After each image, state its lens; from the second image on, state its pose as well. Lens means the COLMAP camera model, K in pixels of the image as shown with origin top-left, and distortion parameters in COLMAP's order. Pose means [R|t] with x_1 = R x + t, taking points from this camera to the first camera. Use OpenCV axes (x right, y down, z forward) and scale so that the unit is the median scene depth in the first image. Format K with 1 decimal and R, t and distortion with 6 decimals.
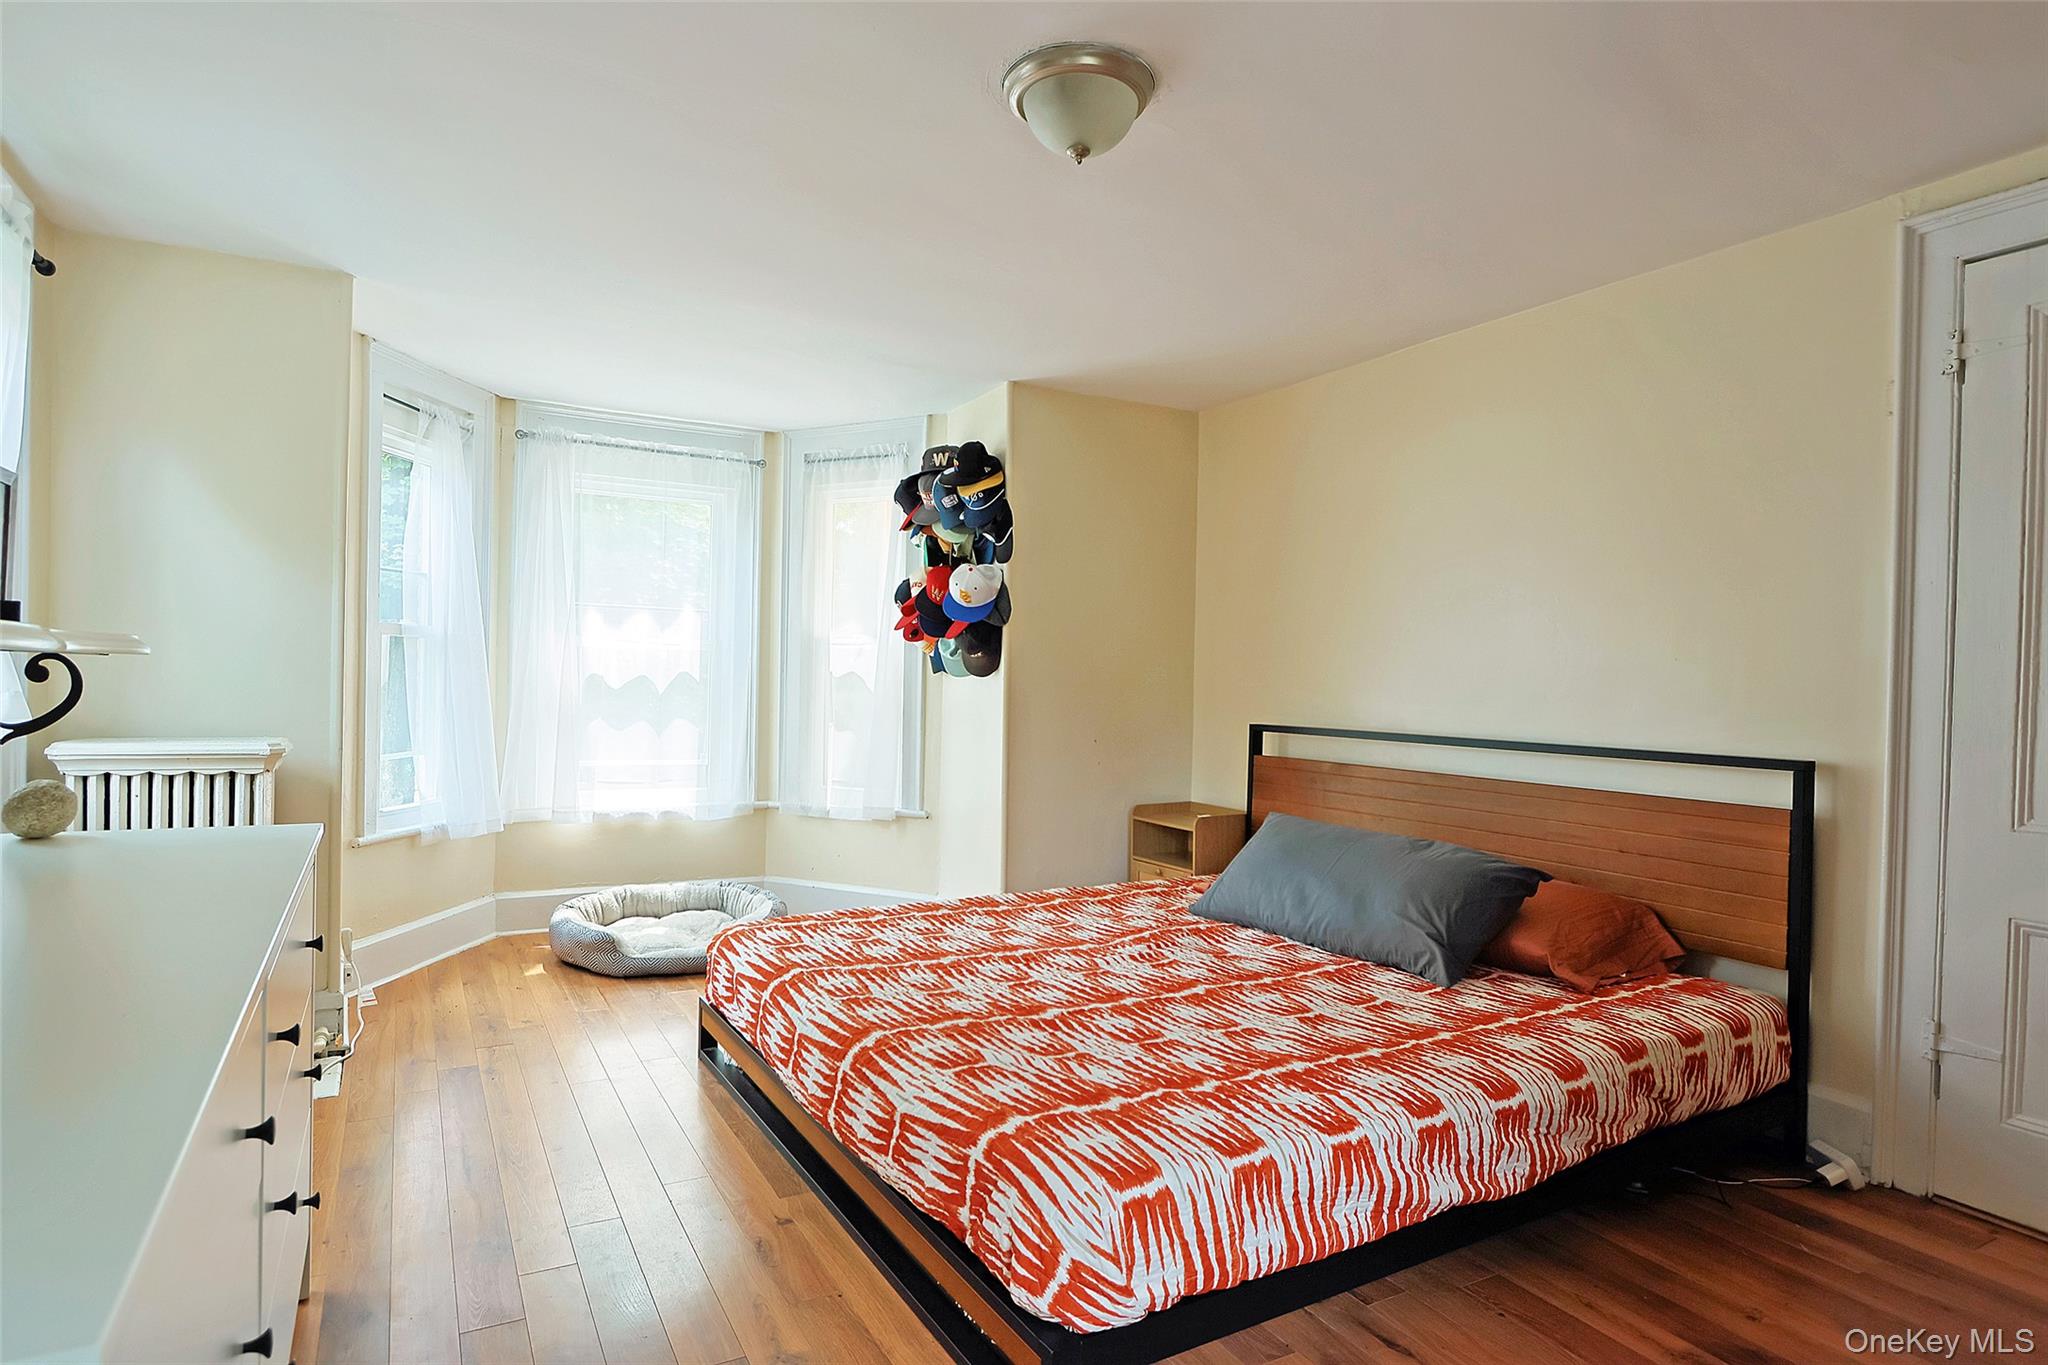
lens RADIAL K [[1111.2, 0, 1036.4], [0, 1111.2, 676.0], [0, 0, 1]] dist [-0.015953, 0.000526]
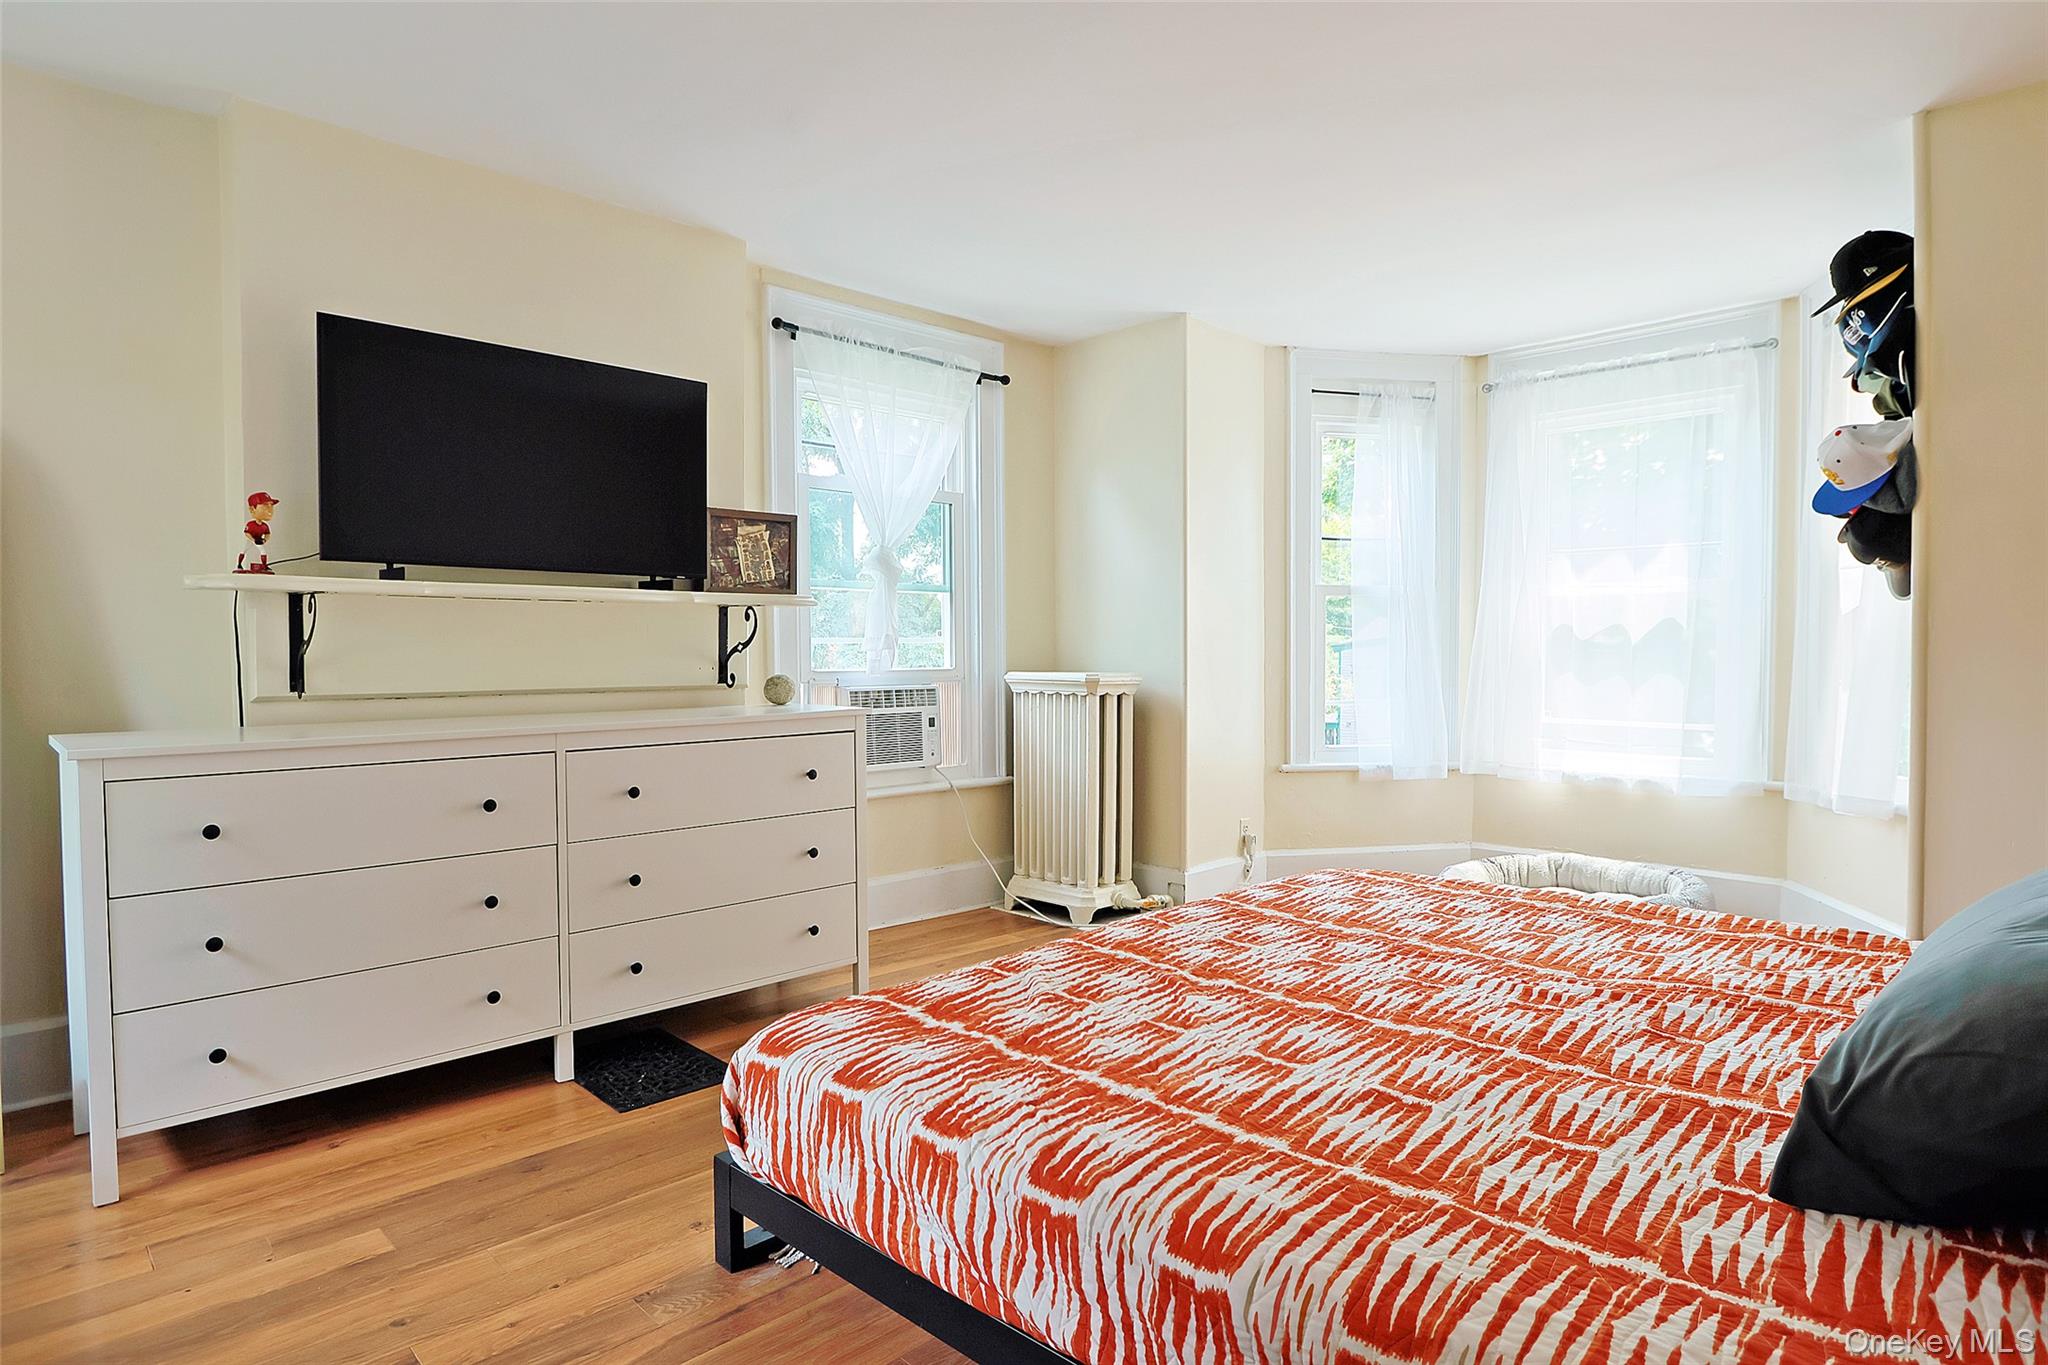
lens RADIAL K [[1111.2, 0, 1024.4], [0, 1111.2, 686.4], [0, 0, 1]] dist [-0.015953, 0.000526]
pose [[0.275622, 0.007422, -0.961237, 0.426128], [0.011216, 0.999877, 0.010937, 0.039787], [0.961201, -0.013796, 0.275505, 0.351961]]
